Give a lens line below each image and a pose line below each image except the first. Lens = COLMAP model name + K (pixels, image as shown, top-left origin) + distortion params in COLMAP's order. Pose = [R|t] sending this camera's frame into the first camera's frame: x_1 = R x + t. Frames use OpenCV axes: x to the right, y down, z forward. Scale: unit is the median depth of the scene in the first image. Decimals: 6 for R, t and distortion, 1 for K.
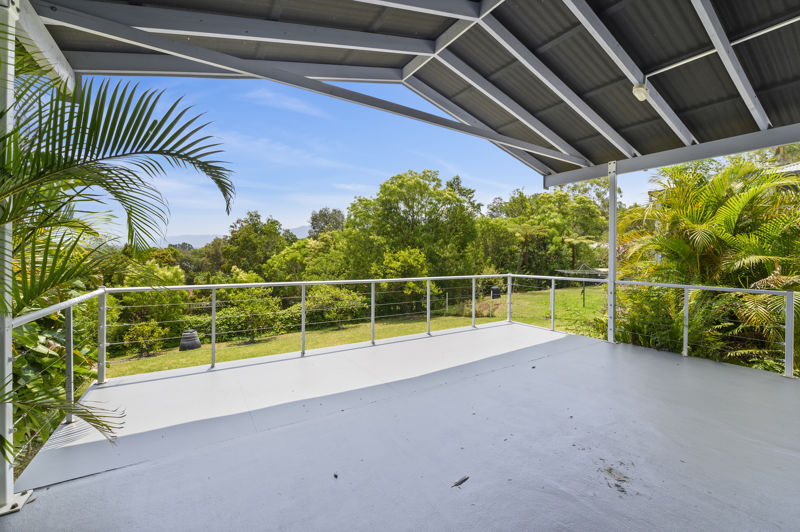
lens RADIAL K [[334.4, 0, 400.0], [0, 334.4, 266.0], [0, 0, 1]] dist [-0.000368, -0.000022]
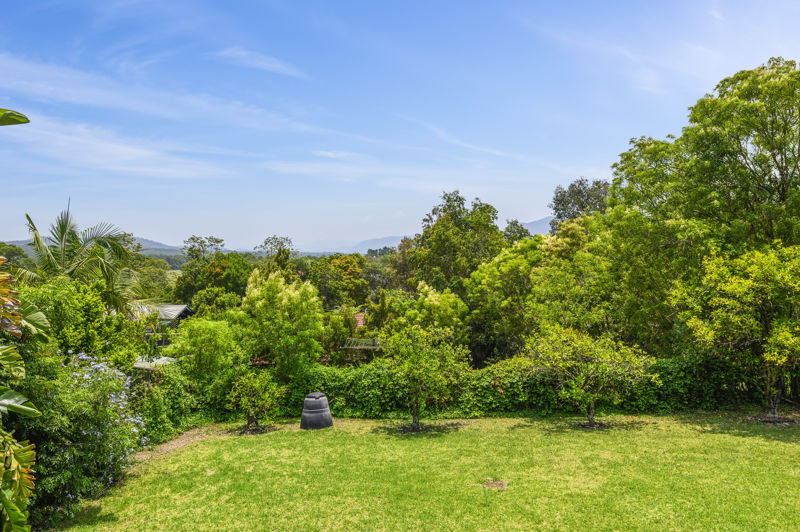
lens RADIAL K [[530.6, 0, 378.2], [0, 530.6, 254.3], [0, 0, 1]] dist [-0.009647, -0.003756]
pose [[0.828302, -0.013178, -0.560126, -0.013799], [-0.014199, 0.998909, -0.044498, -0.006985], [0.560101, 0.044811, 0.827211, 0.202541]]
